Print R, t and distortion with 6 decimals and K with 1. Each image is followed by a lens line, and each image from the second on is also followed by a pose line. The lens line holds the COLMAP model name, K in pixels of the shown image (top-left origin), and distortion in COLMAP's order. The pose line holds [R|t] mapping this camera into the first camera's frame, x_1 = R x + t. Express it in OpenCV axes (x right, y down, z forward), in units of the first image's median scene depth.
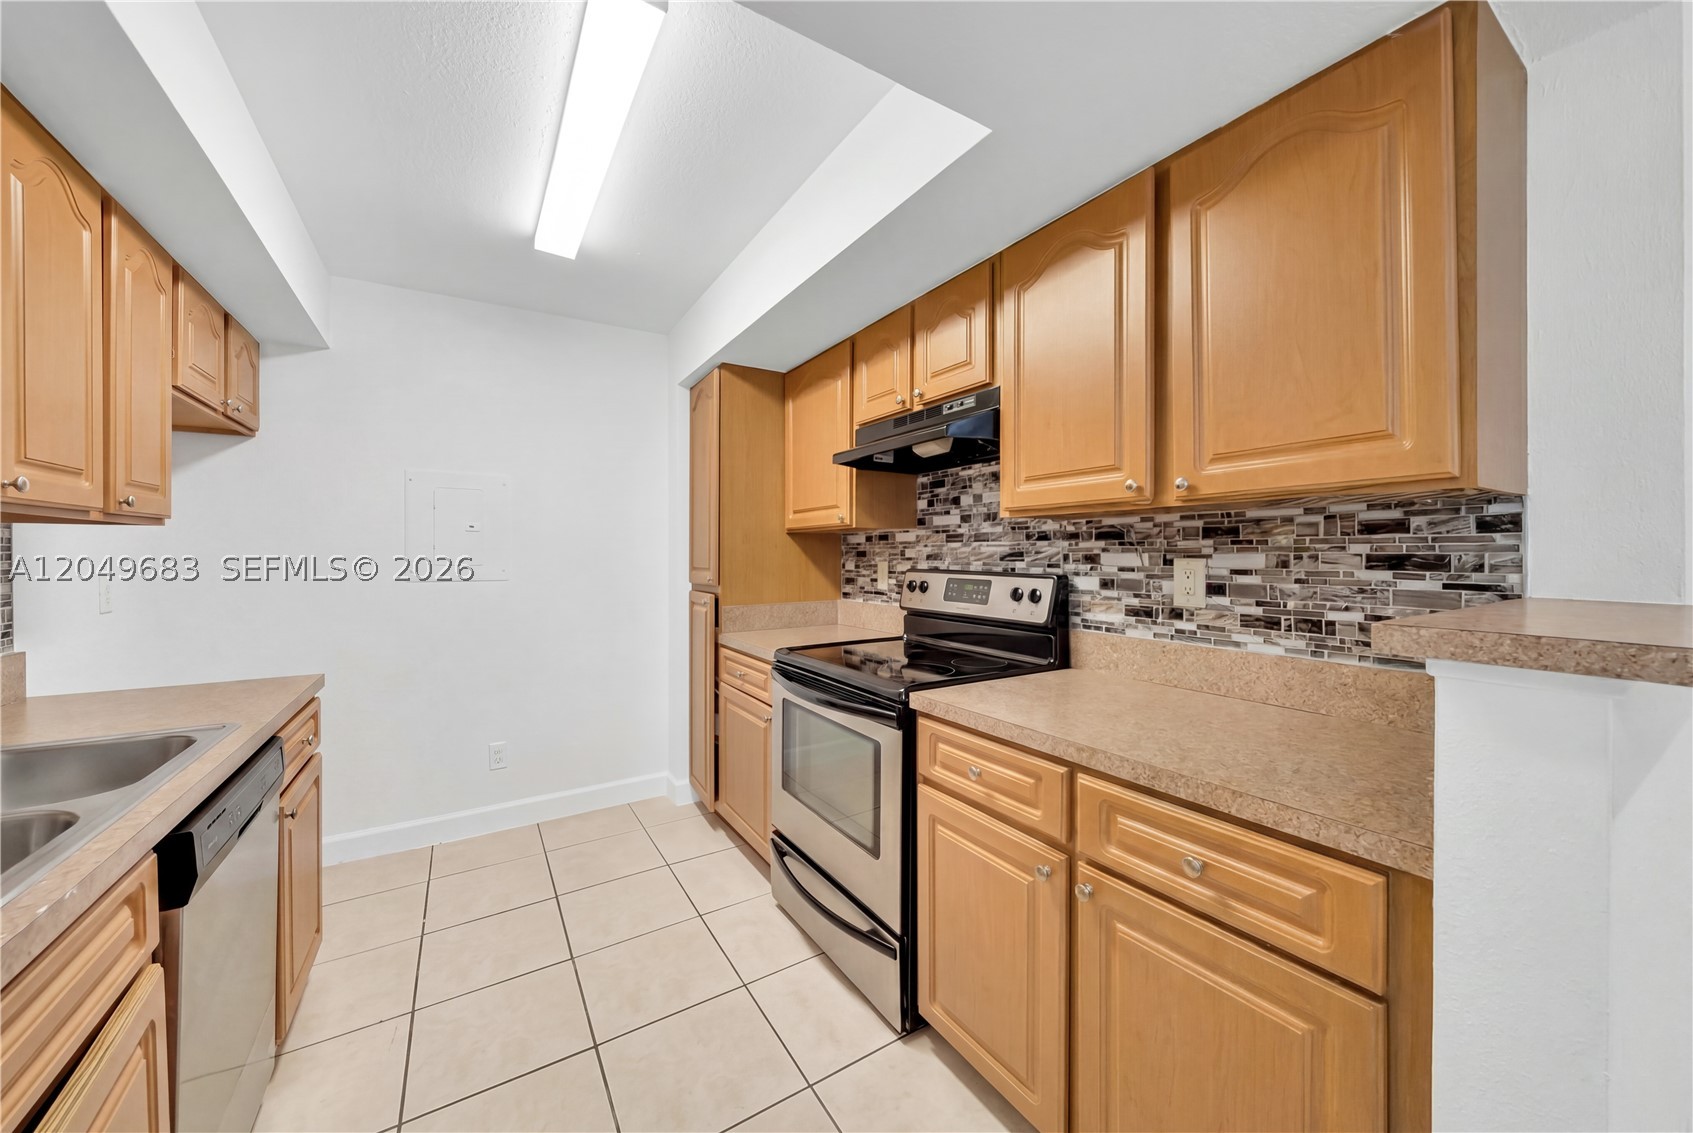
lens RADIAL K [[608.8, 0, 850.9], [0, 608.8, 559.0], [0, 0, 1]] dist [-0.010120, 0.000054]
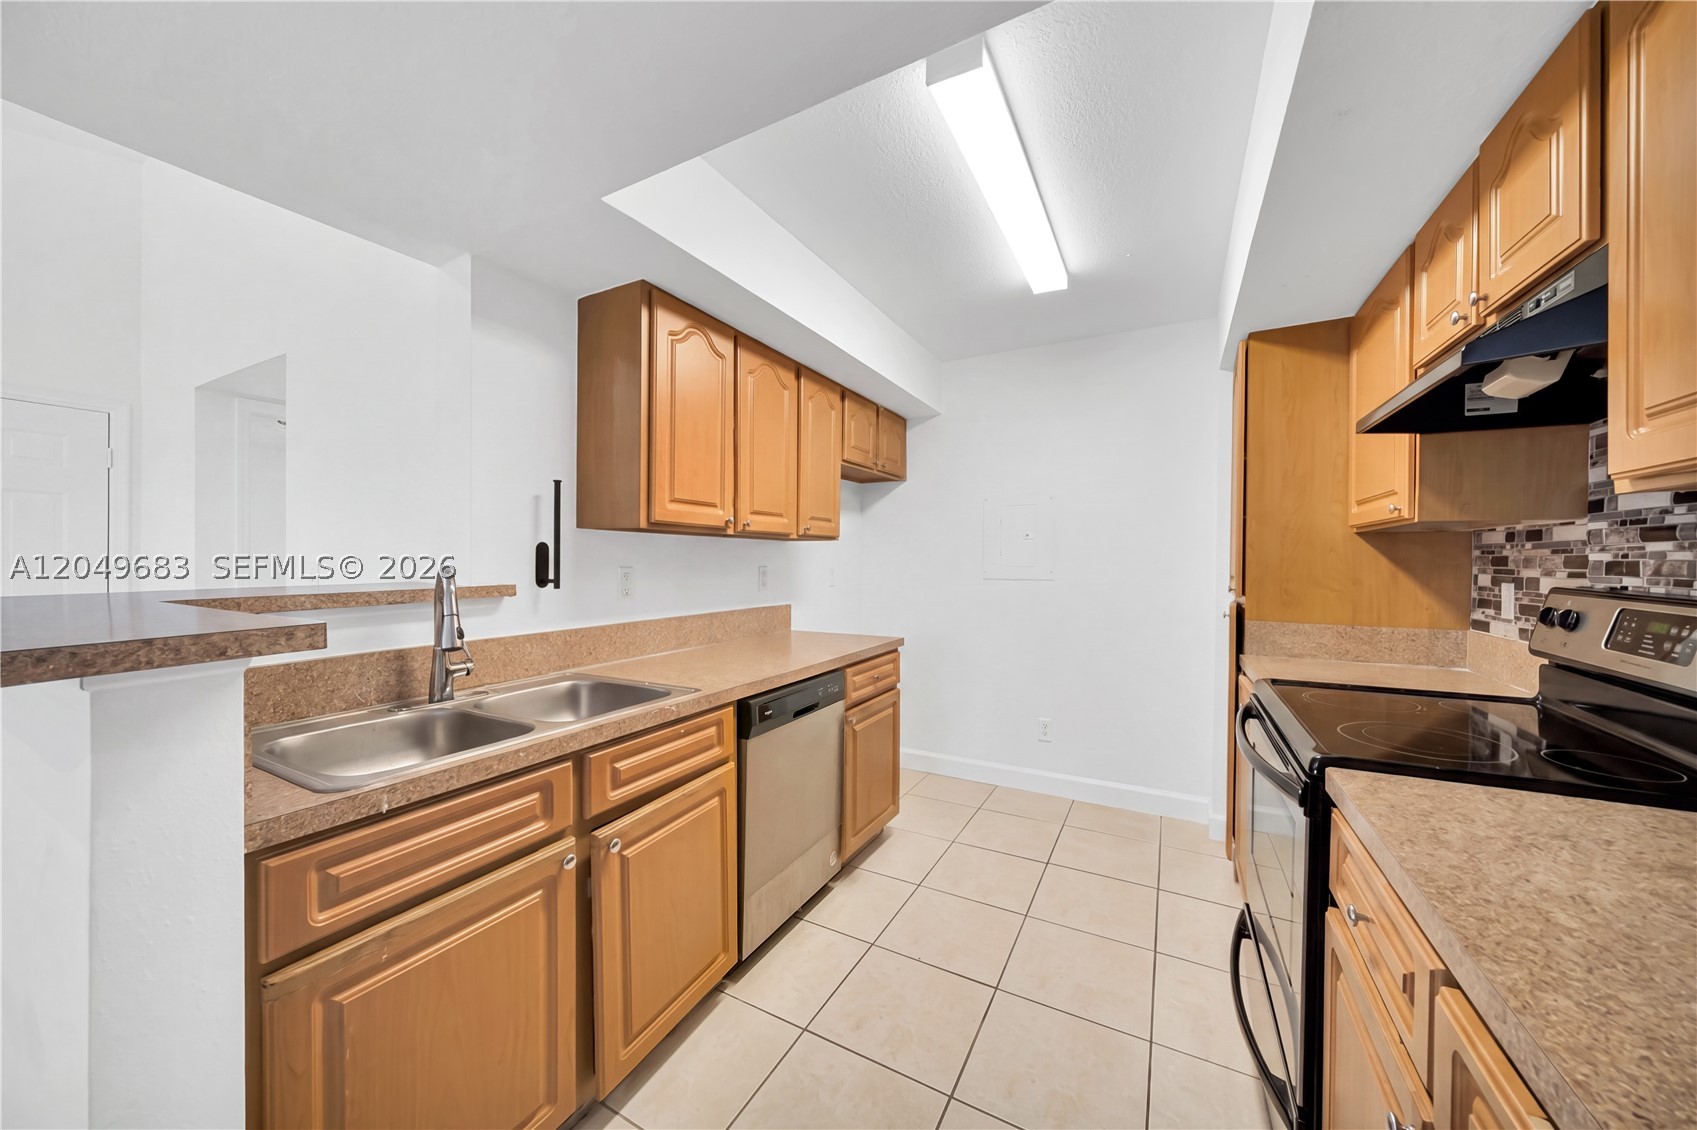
lens RADIAL K [[579.2, 0, 848.5], [0, 579.2, 565.0], [0, 0, 1]] dist [-0.015856, 0.000159]
pose [[0.480803, 0.017600, -0.876652, 0.299067], [-0.013477, 0.999829, 0.012681, -0.004555], [0.876725, 0.005718, 0.480958, 0.174280]]
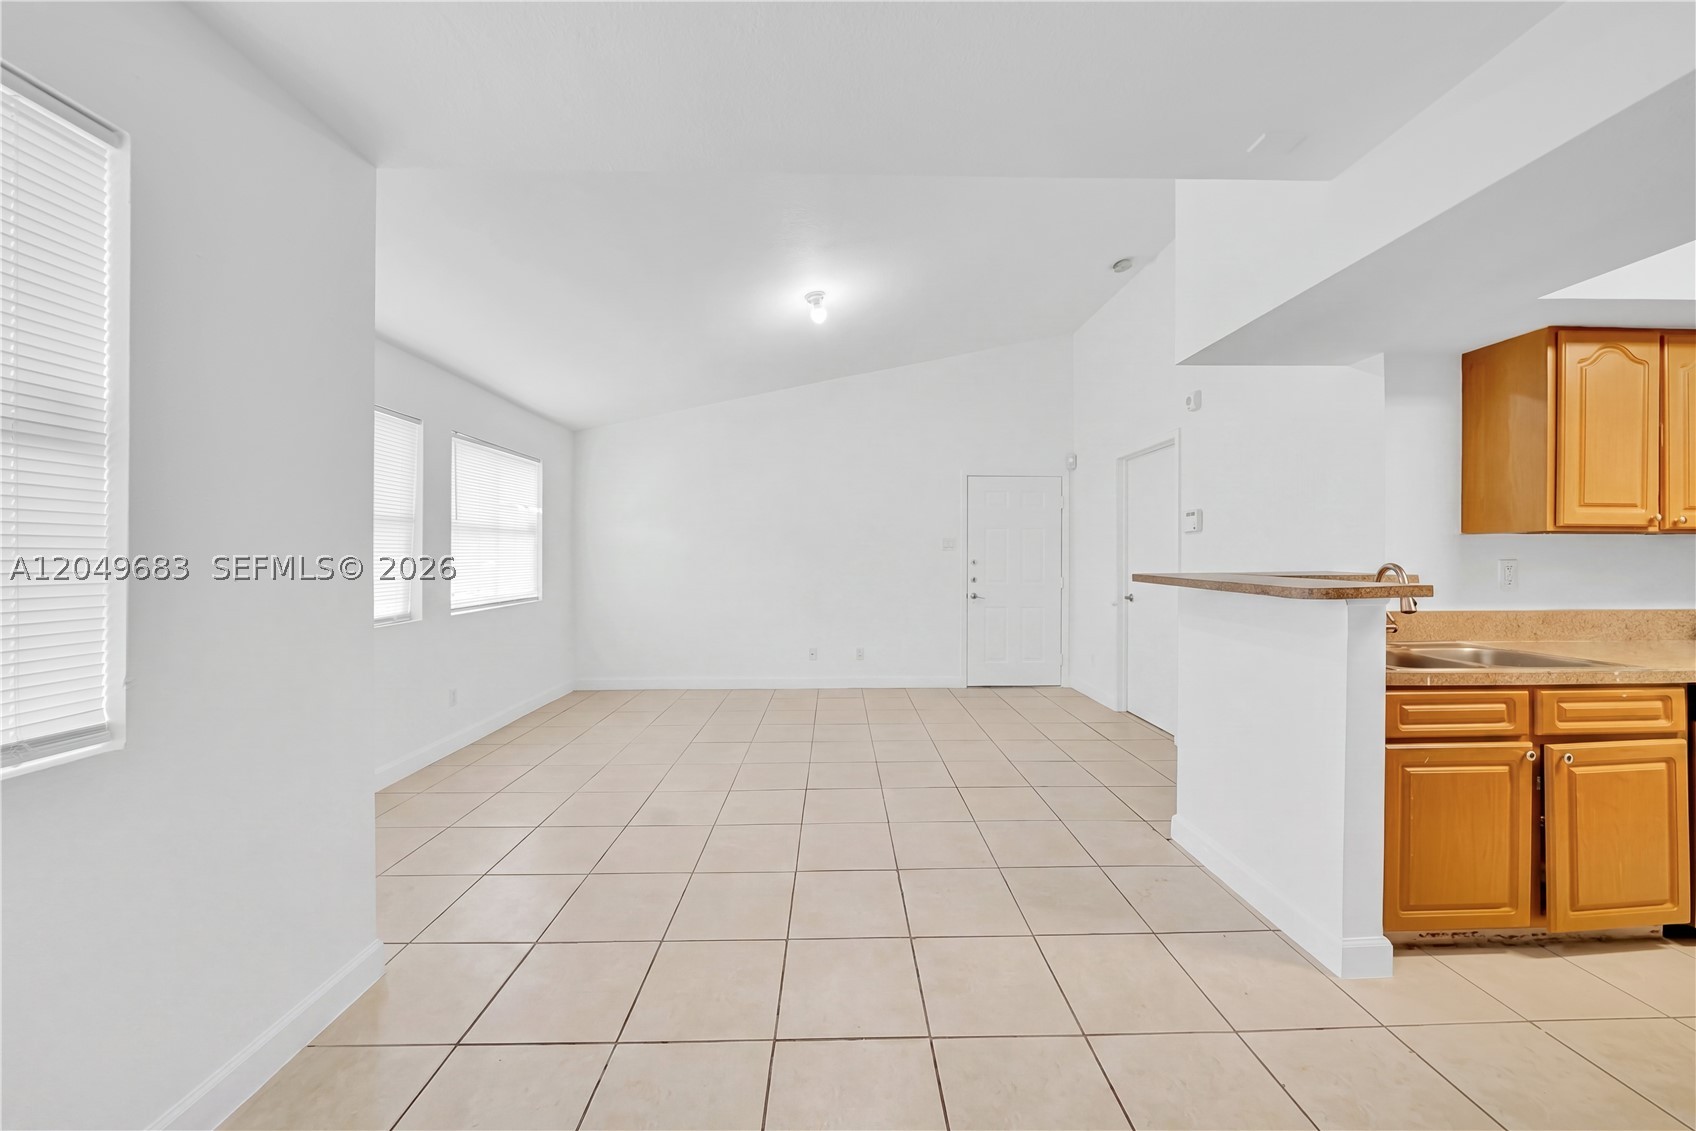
lens RADIAL K [[596.5, 0, 862.8], [0, 596.5, 552.4], [0, 0, 1]] dist [-0.000196, -0.000110]
pose [[-0.503575, 0.005275, -0.863936, 0.970956], [-0.003447, 0.999961, 0.008115, -0.010260], [0.863945, 0.007064, -0.503537, -0.222456]]
